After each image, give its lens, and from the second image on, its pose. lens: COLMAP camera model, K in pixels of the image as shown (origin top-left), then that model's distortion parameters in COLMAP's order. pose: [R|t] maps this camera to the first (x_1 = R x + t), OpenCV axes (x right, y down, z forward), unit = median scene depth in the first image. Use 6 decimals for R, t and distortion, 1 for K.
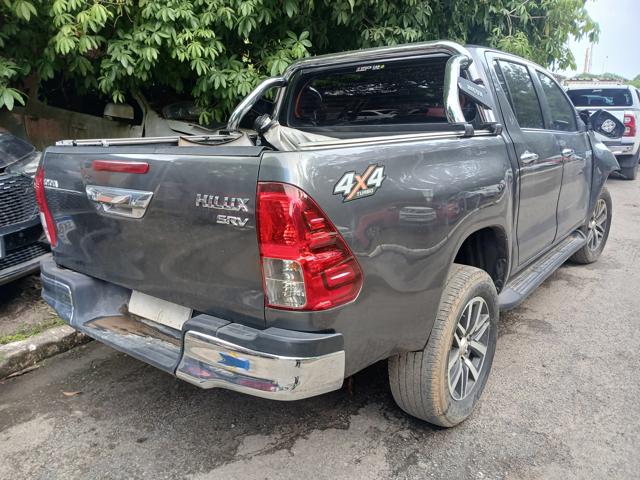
lens RADIAL K [[494.1, 0, 328.2], [0, 494.1, 241.2], [0, 0, 1]] dist [0.076510, -0.203213]
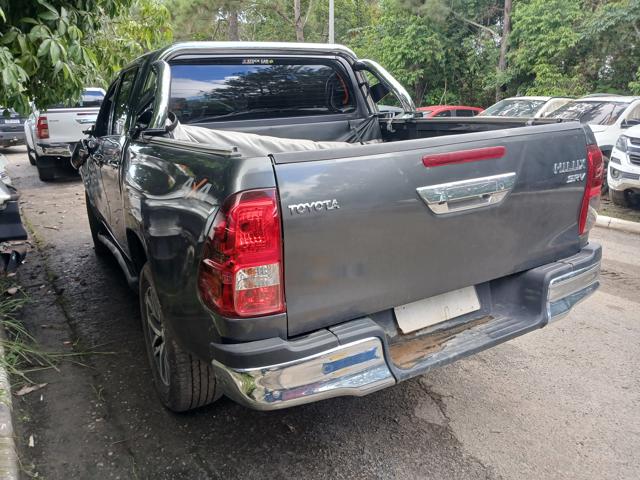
lens RADIAL K [[492.0, 0, 323.8], [0, 492.0, 239.7], [0, 0, 1]] dist [0.039880, -0.076305]
pose [[0.385706, -0.240756, 0.890655, -1.089333], [0.249348, 0.956631, 0.150608, -0.163131], [-0.888288, 0.163992, 0.429011, 0.683875]]
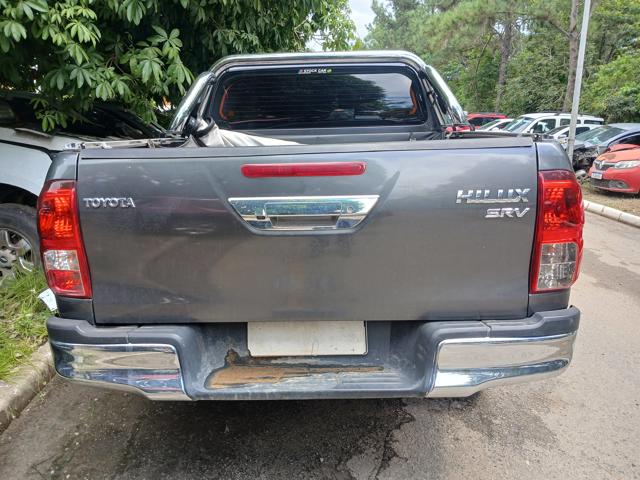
lens RADIAL K [[492.0, 0, 323.8], [0, 492.0, 239.7], [0, 0, 1]] dist [0.039880, -0.076305]
pose [[0.802822, -0.124633, 0.583047, -0.691368], [0.139448, 0.990035, 0.019619, -0.037875], [-0.579682, 0.065555, 0.812202, 0.266489]]
